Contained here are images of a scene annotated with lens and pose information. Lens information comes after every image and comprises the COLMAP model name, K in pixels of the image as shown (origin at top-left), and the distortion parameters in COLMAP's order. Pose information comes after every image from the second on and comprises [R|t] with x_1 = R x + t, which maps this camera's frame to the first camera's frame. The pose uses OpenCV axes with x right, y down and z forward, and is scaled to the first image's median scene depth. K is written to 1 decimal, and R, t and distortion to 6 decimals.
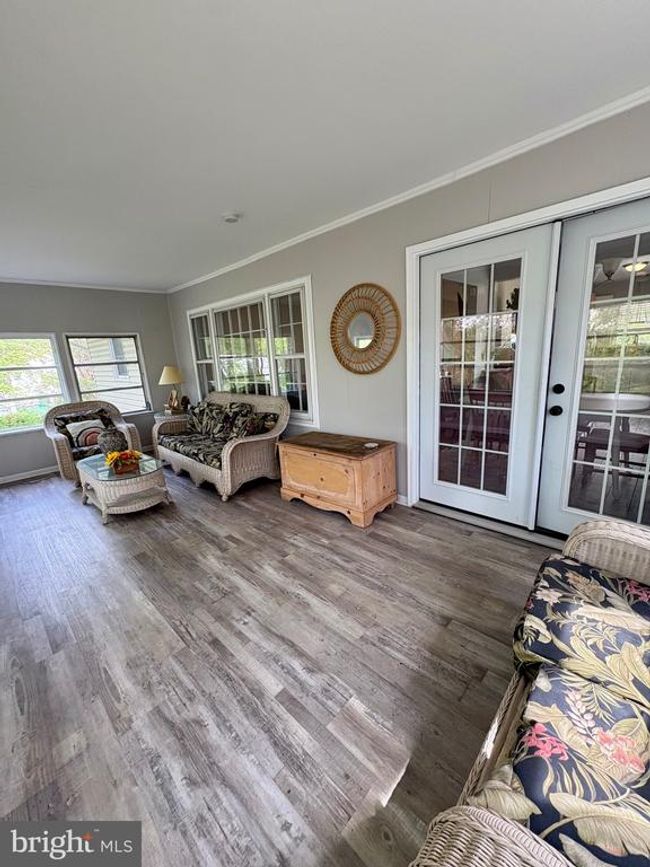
lens RADIAL K [[348.0, 0, 326.4], [0, 348.0, 436.3], [0, 0, 1]] dist [-0.001285, 0.000650]
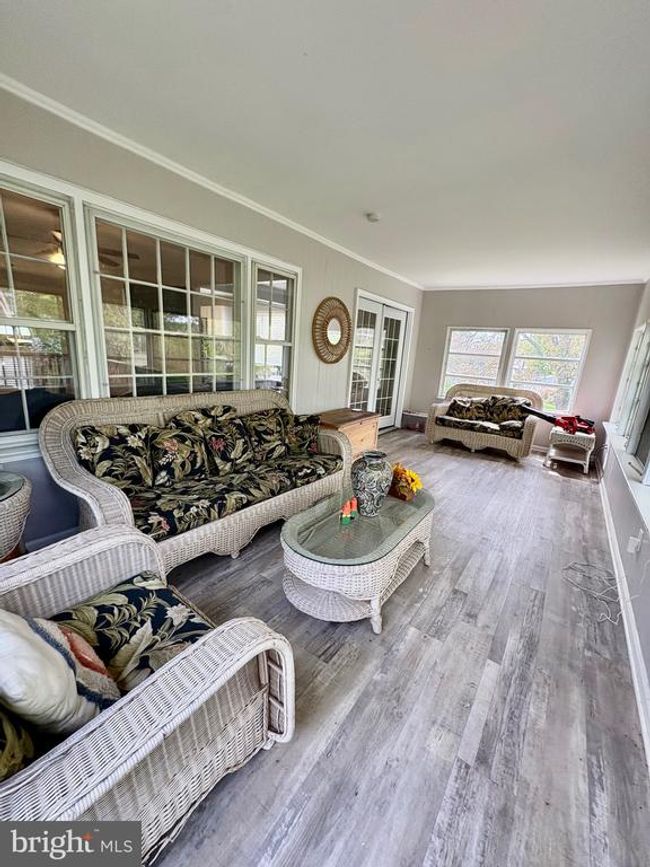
lens RADIAL K [[348.0, 0, 326.5], [0, 348.0, 434.4], [0, 0, 1]] dist [-0.001285, 0.000650]
pose [[-0.161370, -0.199122, 0.966597, -1.213685], [0.155882, 0.961996, 0.224198, -0.212706], [-0.974505, 0.186854, -0.124198, 1.197560]]
